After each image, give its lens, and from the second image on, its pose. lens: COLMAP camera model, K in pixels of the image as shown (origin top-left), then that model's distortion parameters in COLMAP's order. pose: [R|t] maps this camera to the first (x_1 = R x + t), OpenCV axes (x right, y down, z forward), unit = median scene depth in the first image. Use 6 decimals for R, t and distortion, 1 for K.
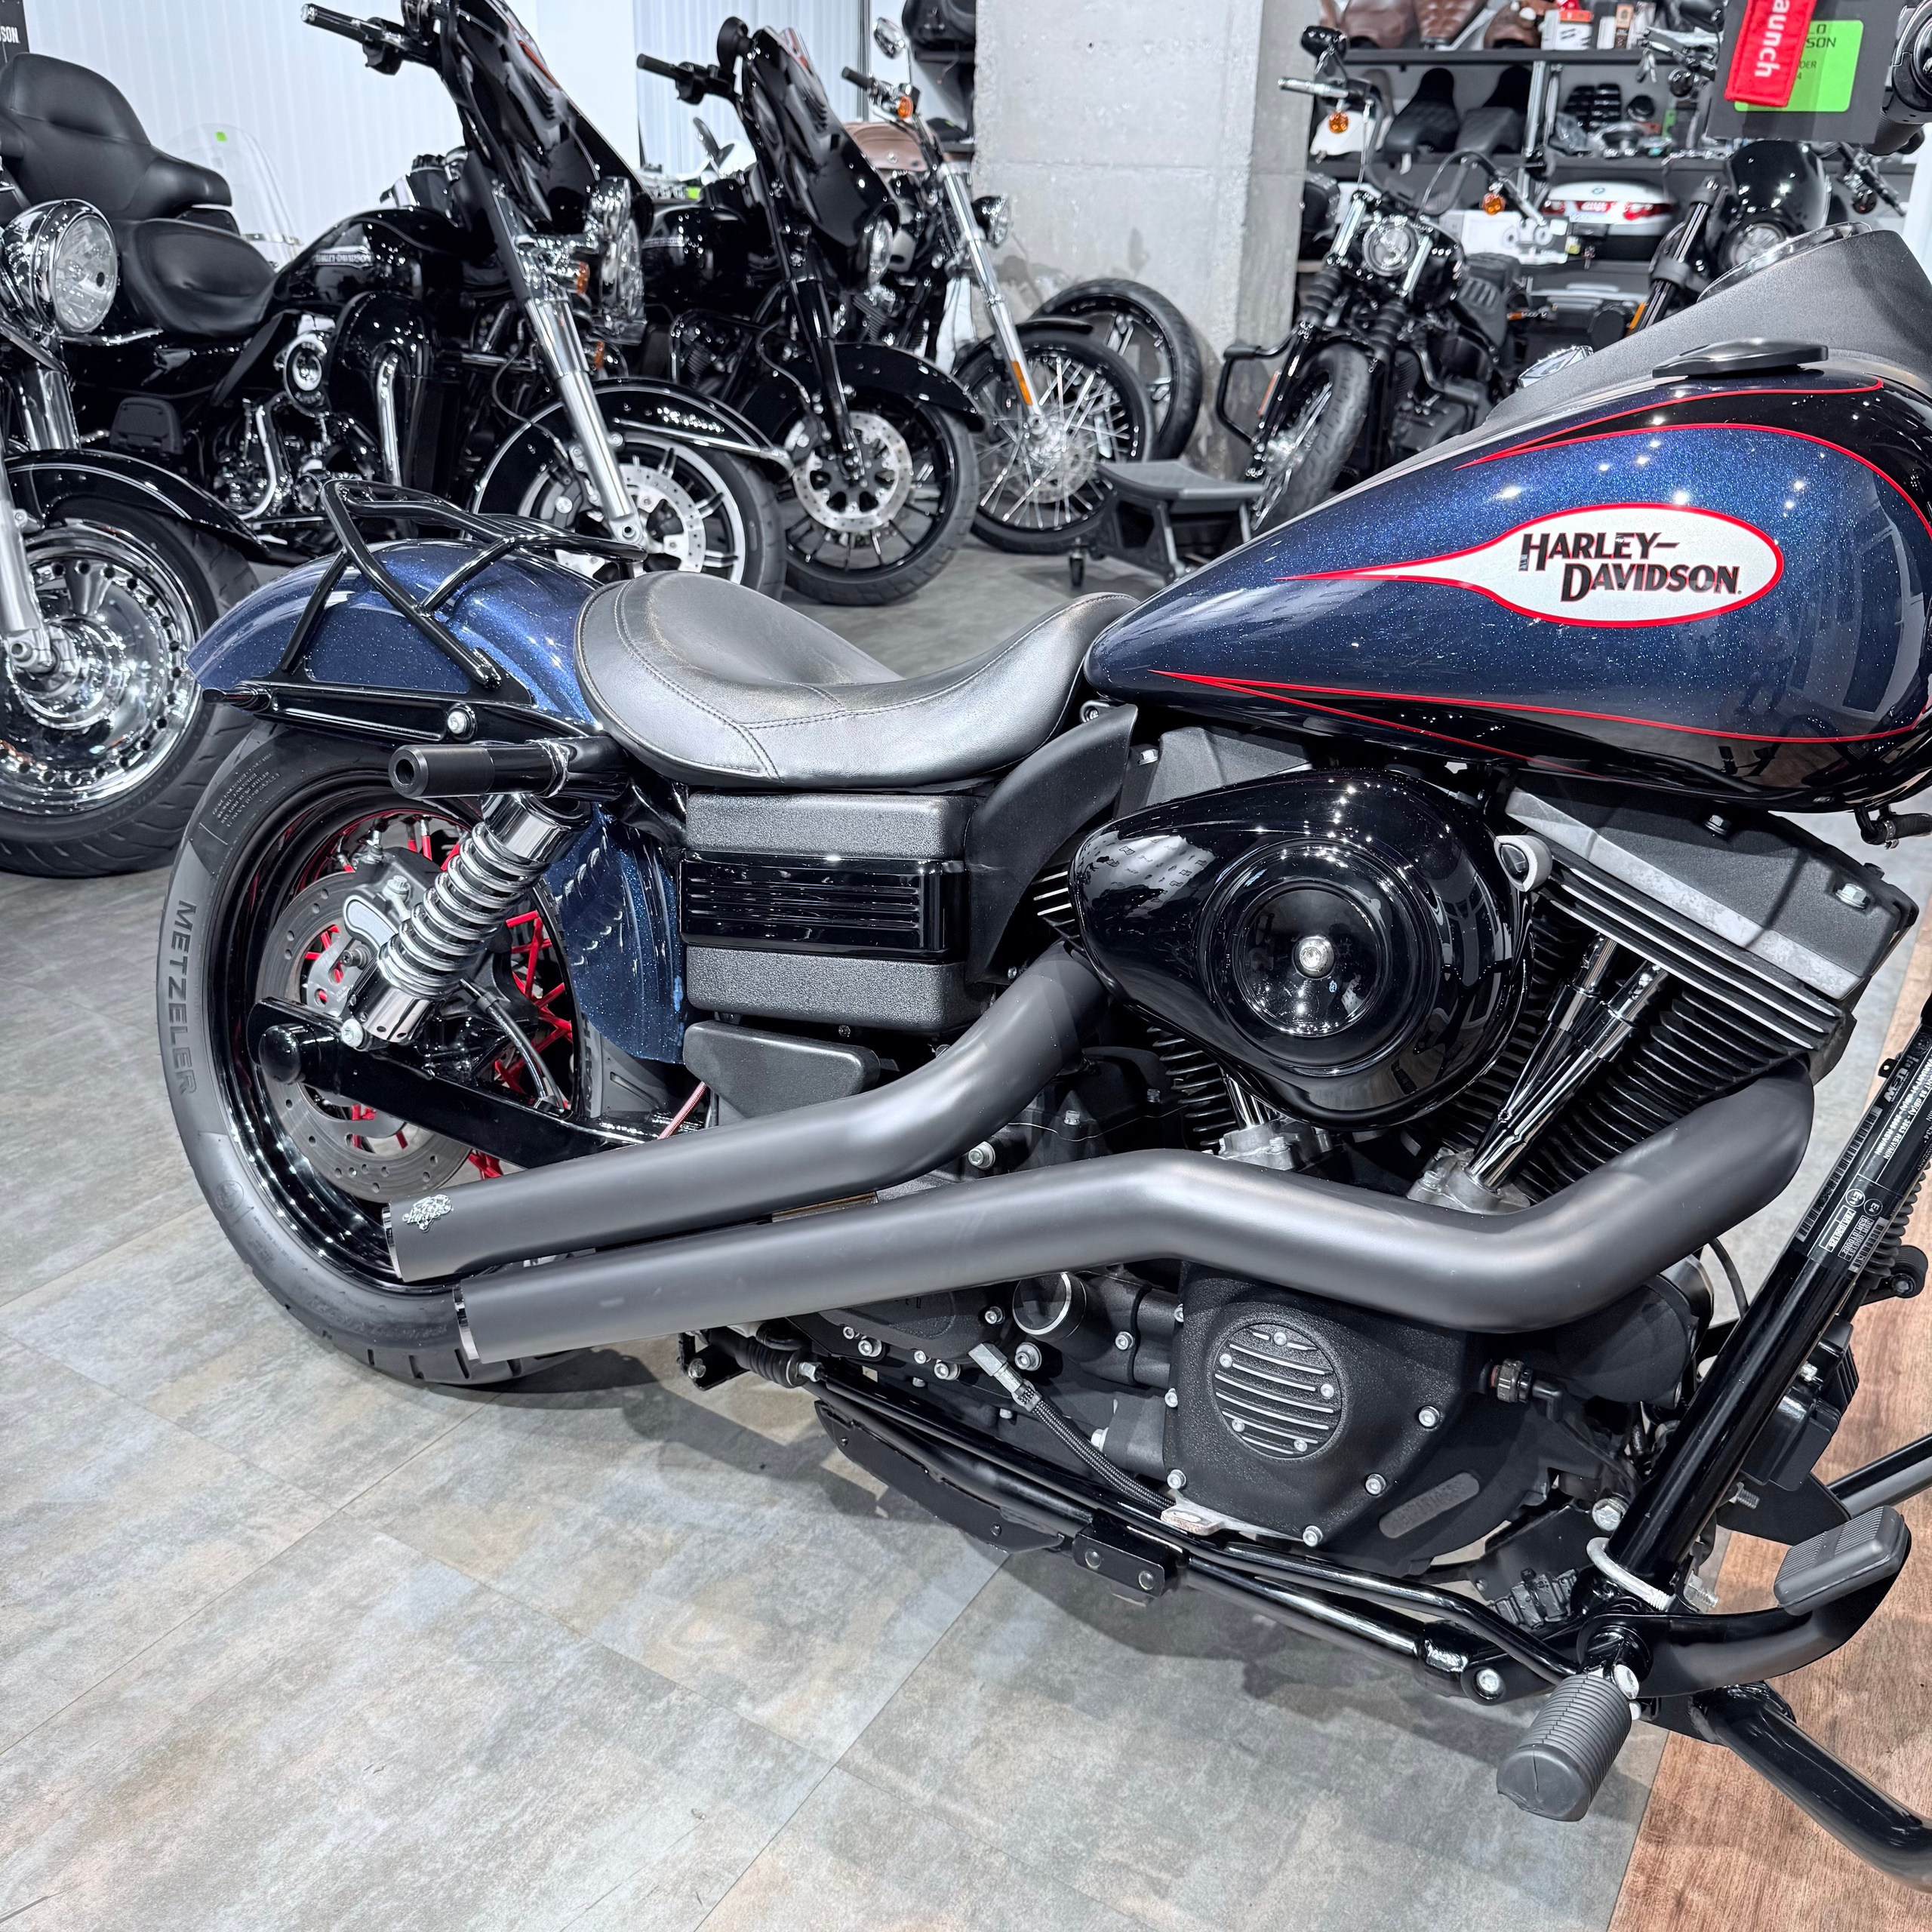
lens RADIAL K [[1808.8, 0, 956.1], [0, 1808.8, 968.6], [0, 0, 1]] dist [0.066590, -0.130146]
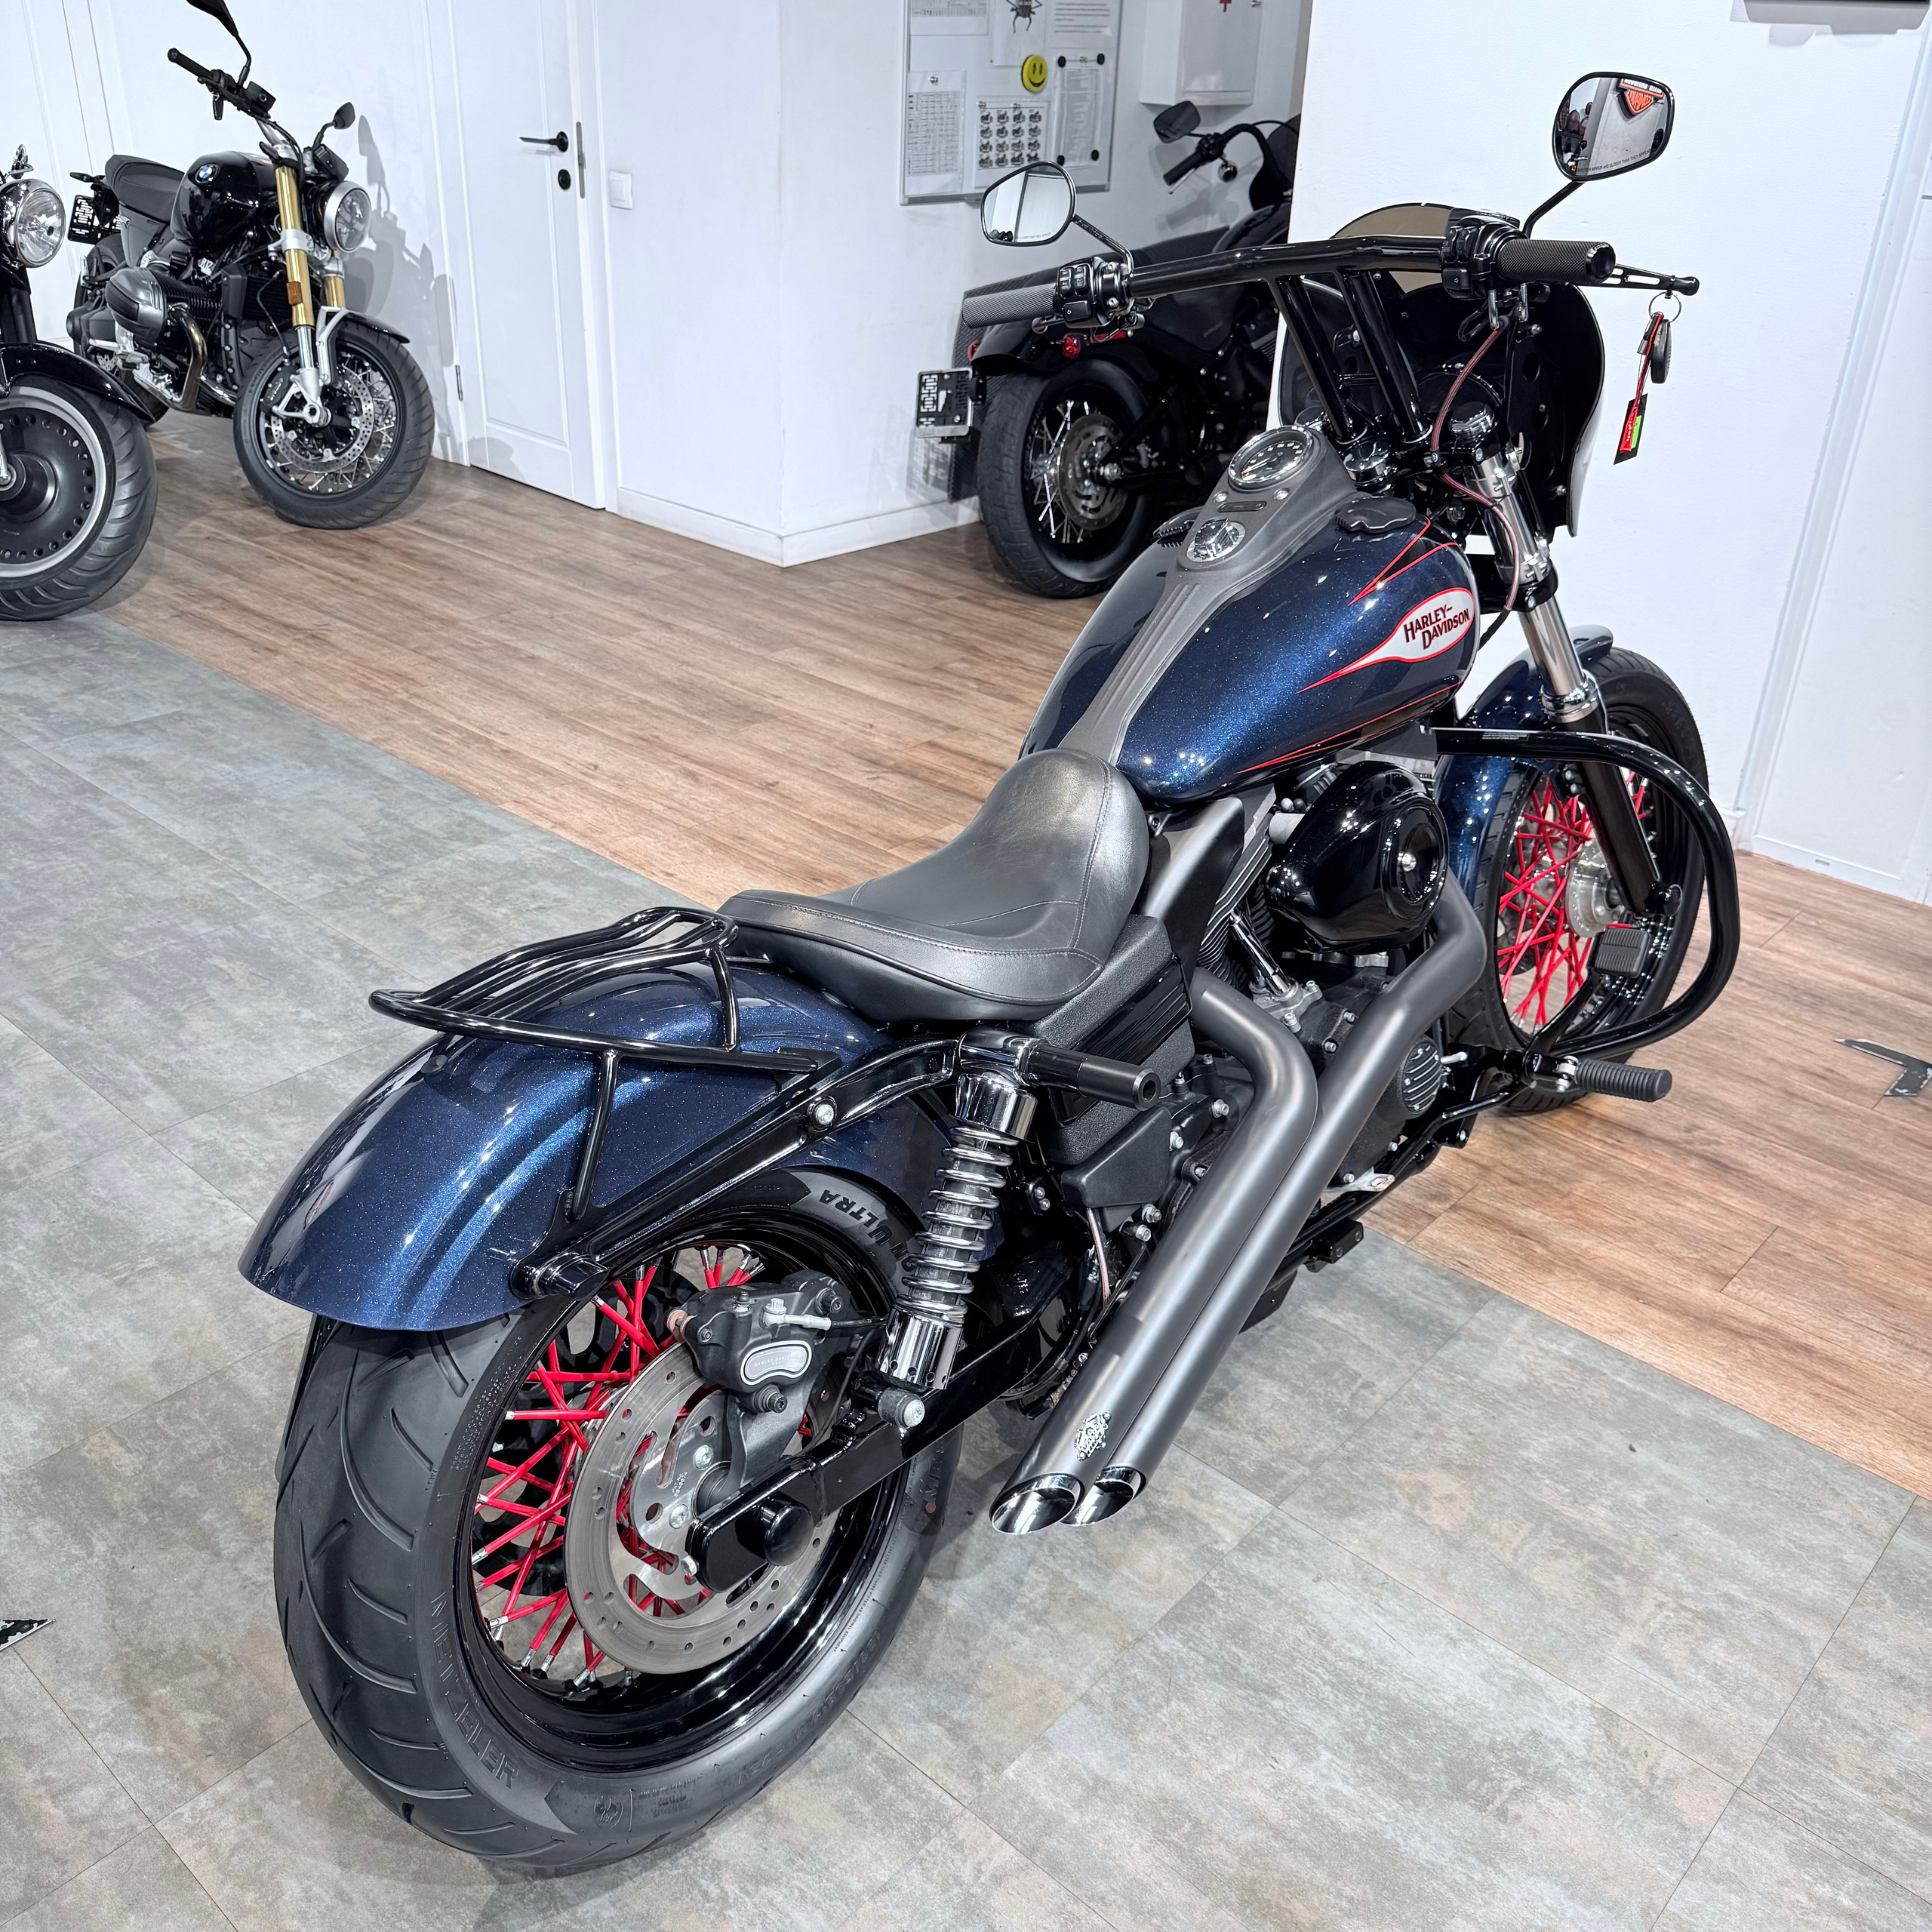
lens RADIAL K [[1788.0, 0, 958.6], [0, 1788.0, 970.5], [0, 0, 1]] dist [0.105948, -0.188784]
pose [[0.194501, -0.482435, 0.854065, -0.867584], [0.366573, 0.843357, 0.392904, -0.459834], [-0.909832, 0.236657, 0.340881, 0.452413]]
